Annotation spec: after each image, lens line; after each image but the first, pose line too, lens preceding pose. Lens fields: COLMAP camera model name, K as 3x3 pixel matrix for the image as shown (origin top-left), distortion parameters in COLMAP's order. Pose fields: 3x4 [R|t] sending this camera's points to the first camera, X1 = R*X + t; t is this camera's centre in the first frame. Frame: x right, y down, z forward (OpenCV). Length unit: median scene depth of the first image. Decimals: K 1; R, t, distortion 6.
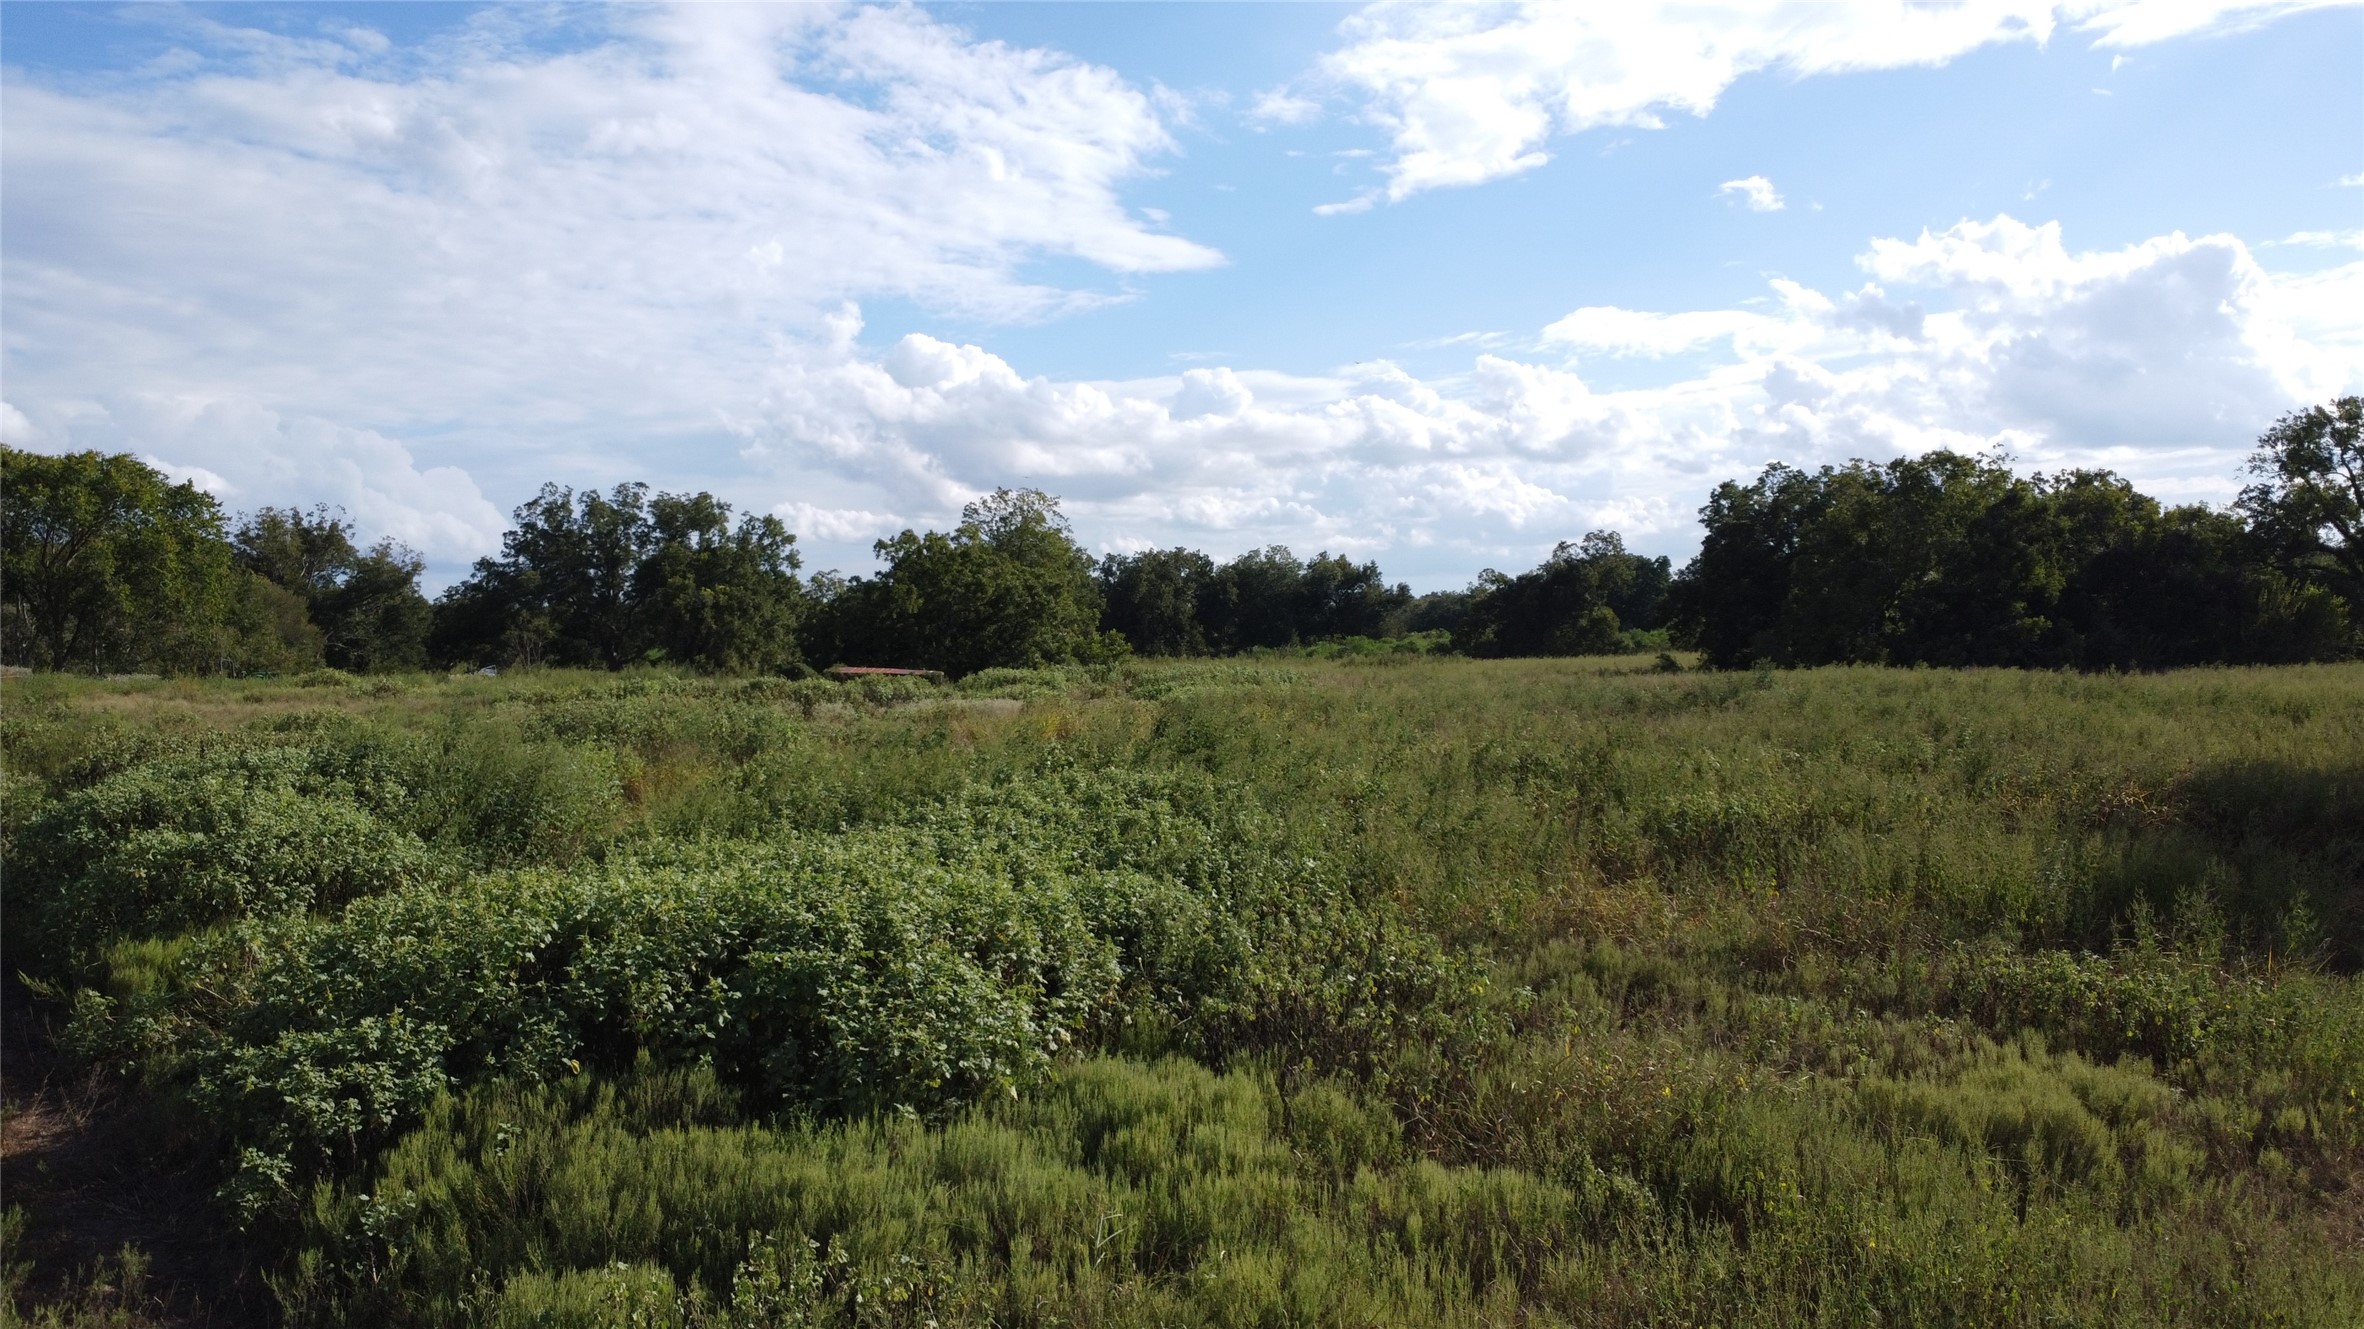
lens RADIAL K [[1792.6, 0, 1172.0], [0, 1792.6, 667.3], [0, 0, 1]] dist [0.002421, -0.005510]
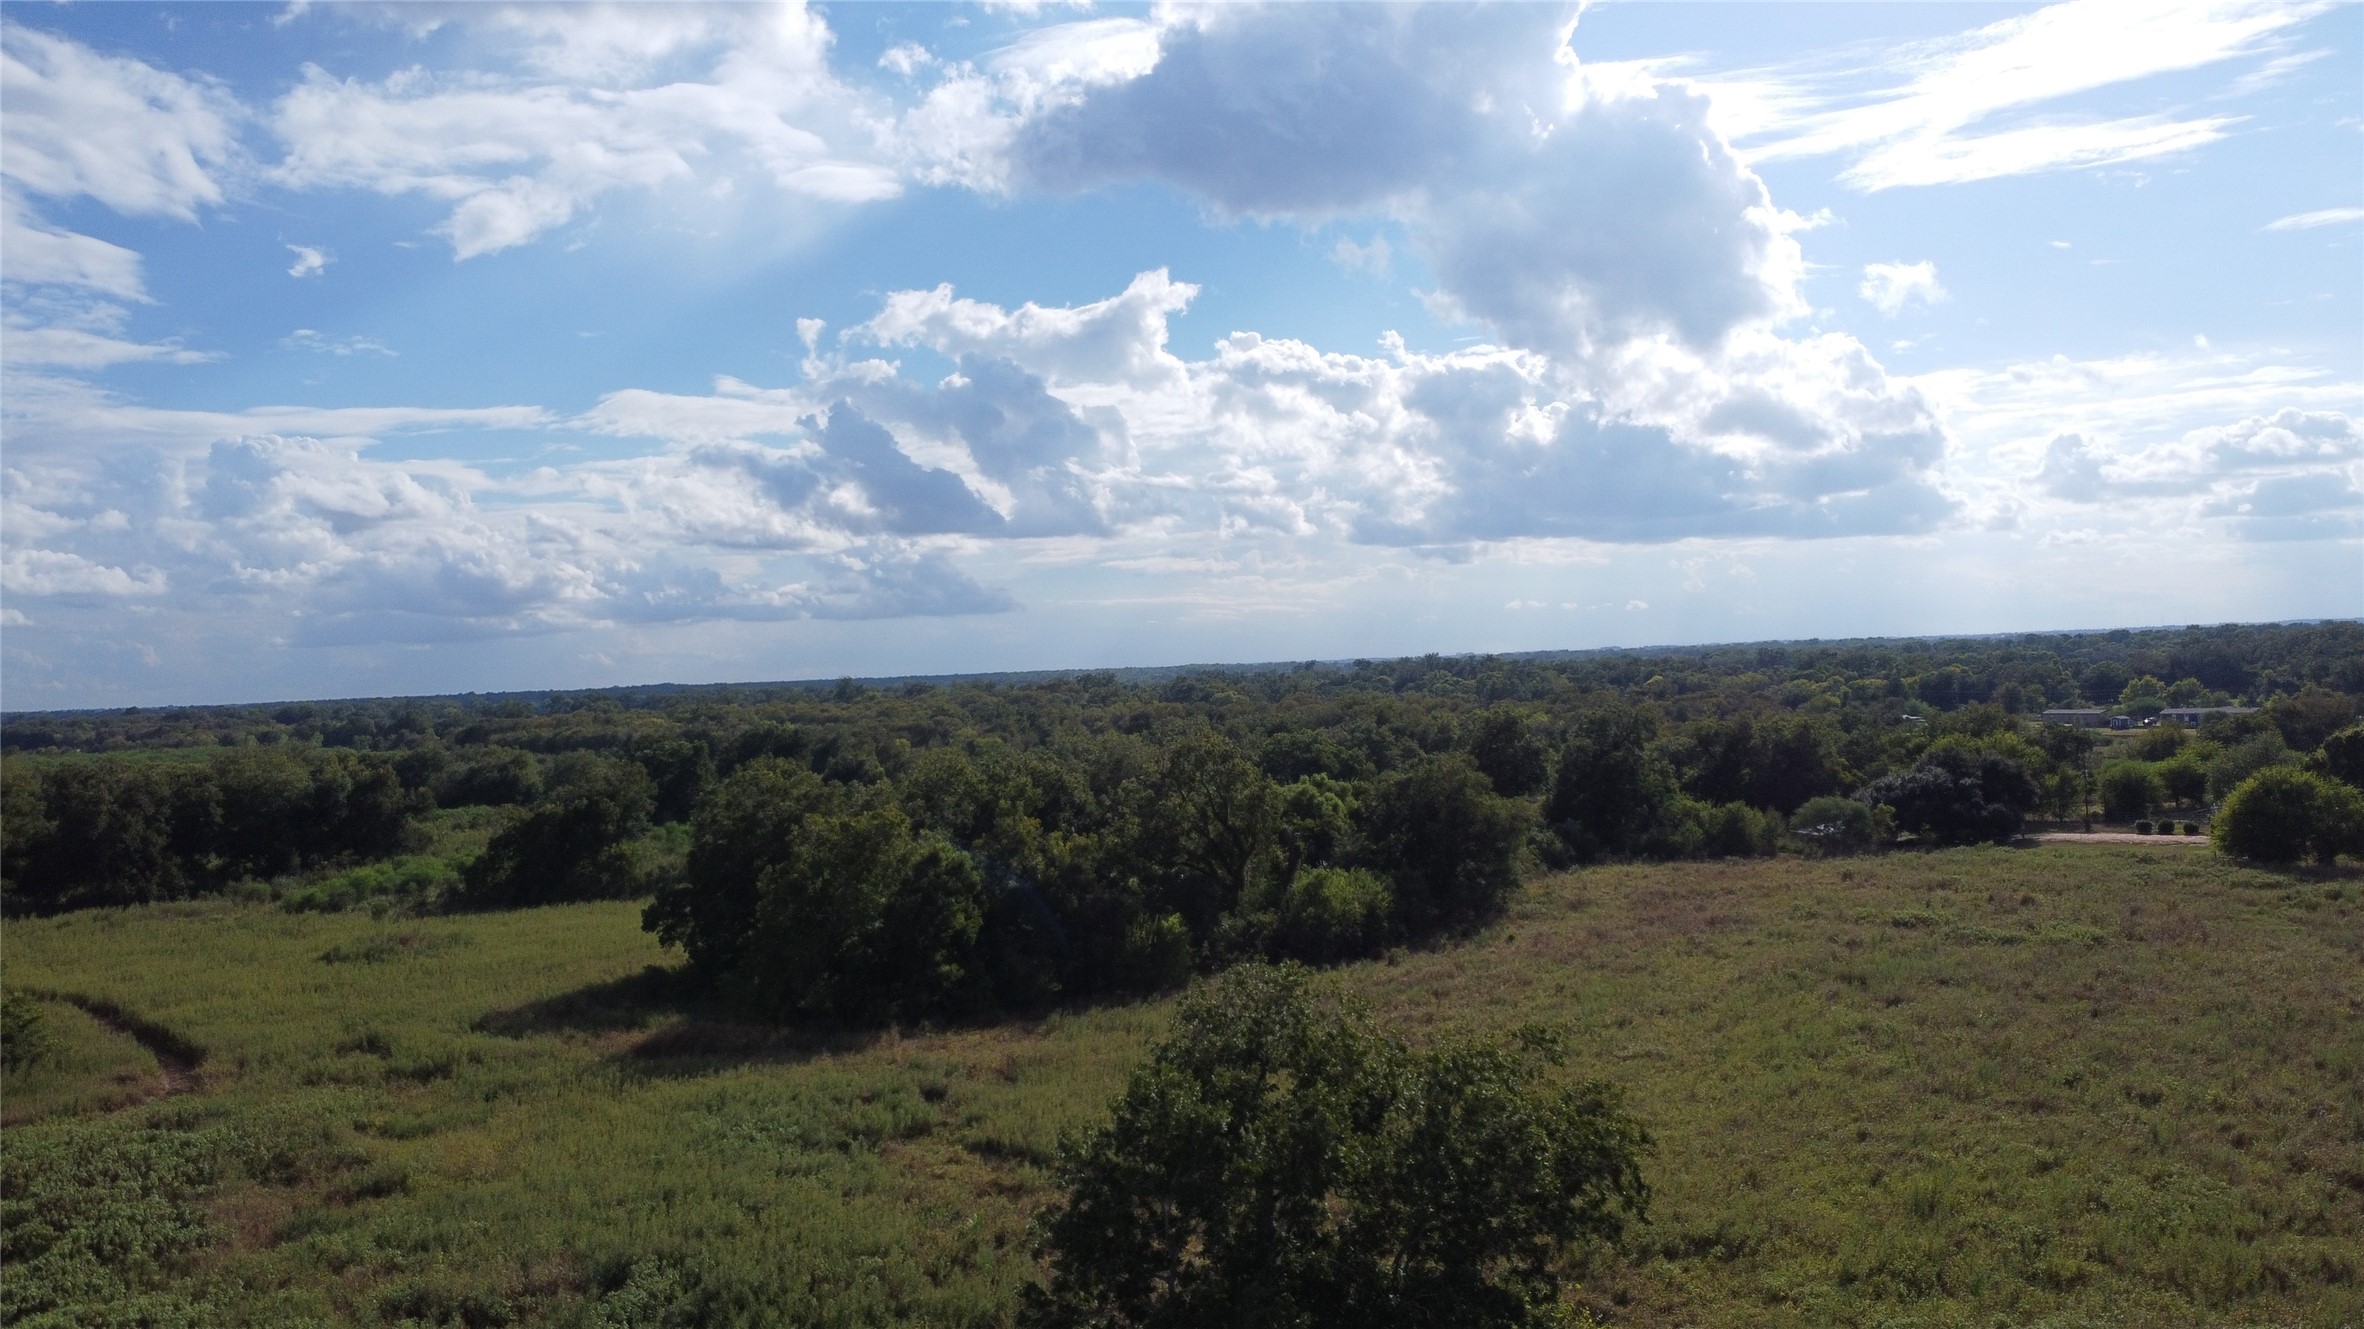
lens RADIAL K [[1792.6, 0, 1193.1], [0, 1792.6, 667.8], [0, 0, 1]] dist [0.002421, -0.005510]
pose [[0.875068, -0.012970, 0.483827, 0.060477], [0.028132, 0.999314, -0.024092, -0.177697], [-0.483183, 0.034693, 0.874832, -0.080984]]
